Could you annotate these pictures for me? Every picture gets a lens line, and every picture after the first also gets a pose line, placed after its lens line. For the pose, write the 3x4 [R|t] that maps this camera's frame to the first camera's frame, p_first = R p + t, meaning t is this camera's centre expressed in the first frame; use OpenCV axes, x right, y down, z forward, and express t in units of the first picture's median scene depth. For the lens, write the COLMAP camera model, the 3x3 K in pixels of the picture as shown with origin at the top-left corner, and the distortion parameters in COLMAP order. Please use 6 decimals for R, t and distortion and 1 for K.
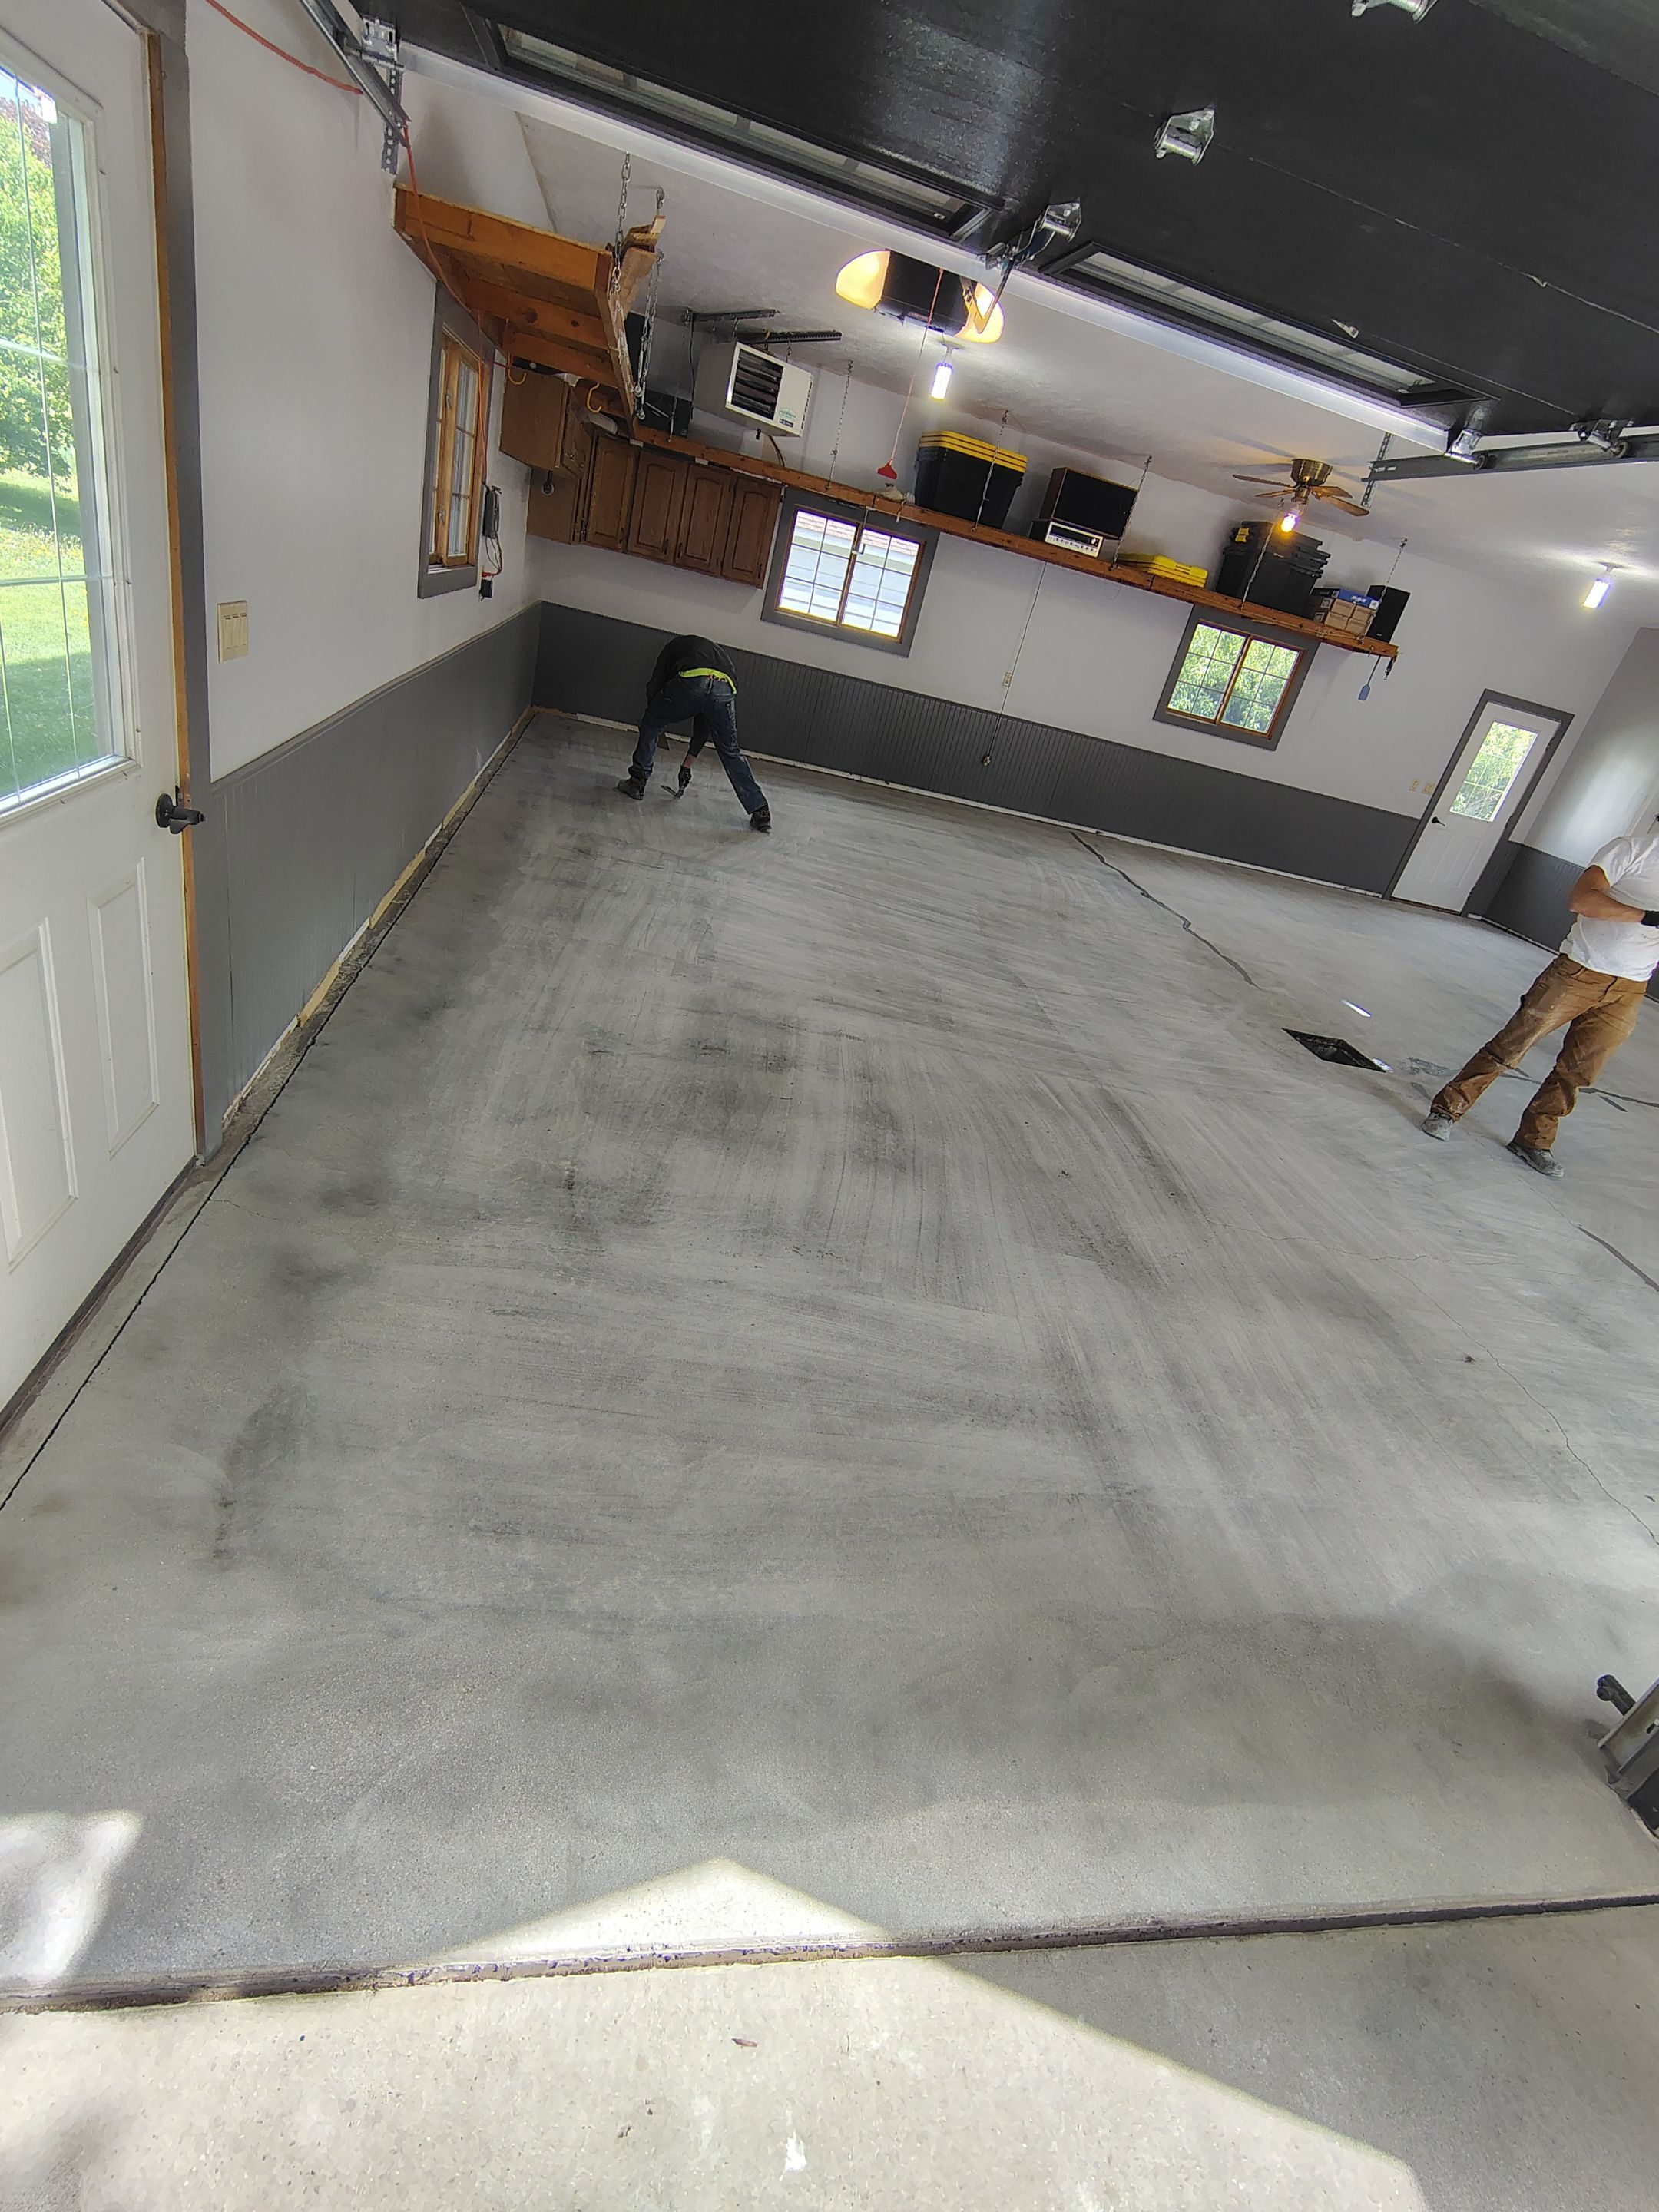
lens RADIAL K [[996.0, 0, 829.5], [0, 996.0, 1106.0], [0, 0, 1]] dist [-0.010787, 0.000459]
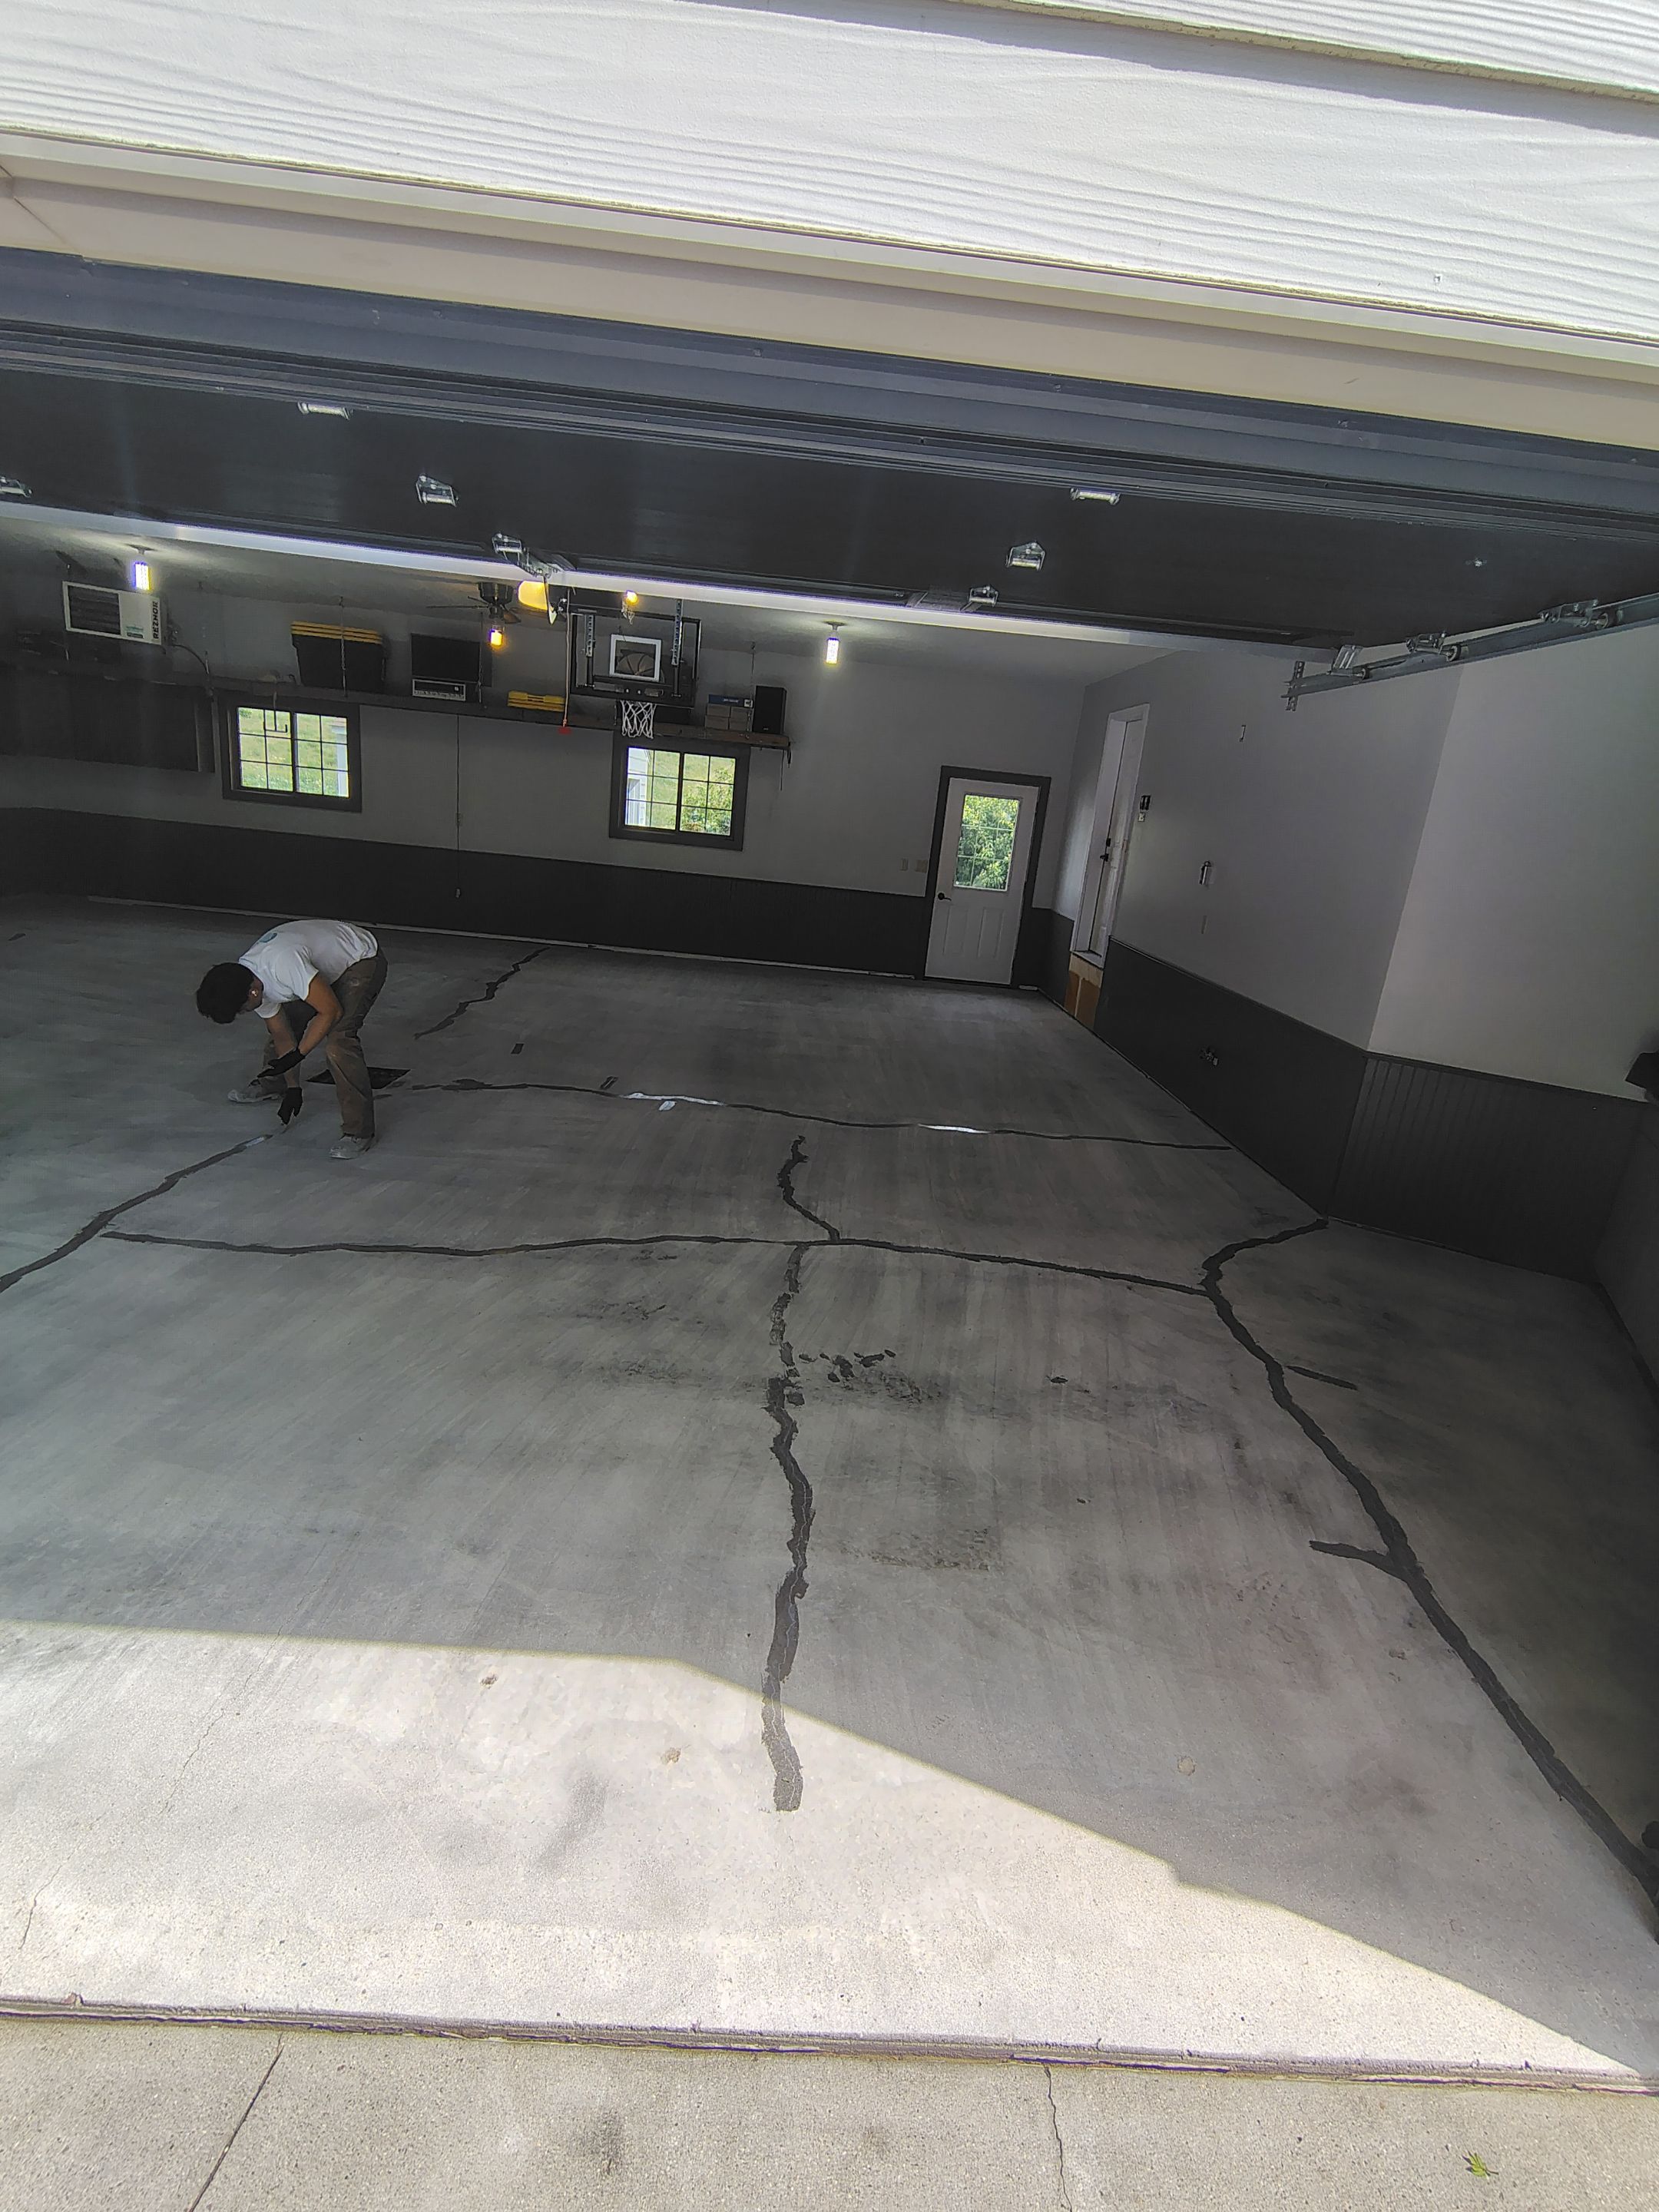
lens RADIAL K [[1033.0, 0, 829.5], [0, 1033.0, 1106.0], [0, 0, 1]] dist [-0.012719, 0.007090]
pose [[0.985439, -0.097427, -0.139347, 0.728964], [0.064091, 0.971944, -0.226312, 0.164929], [0.157487, 0.214086, 0.964036, 0.039581]]
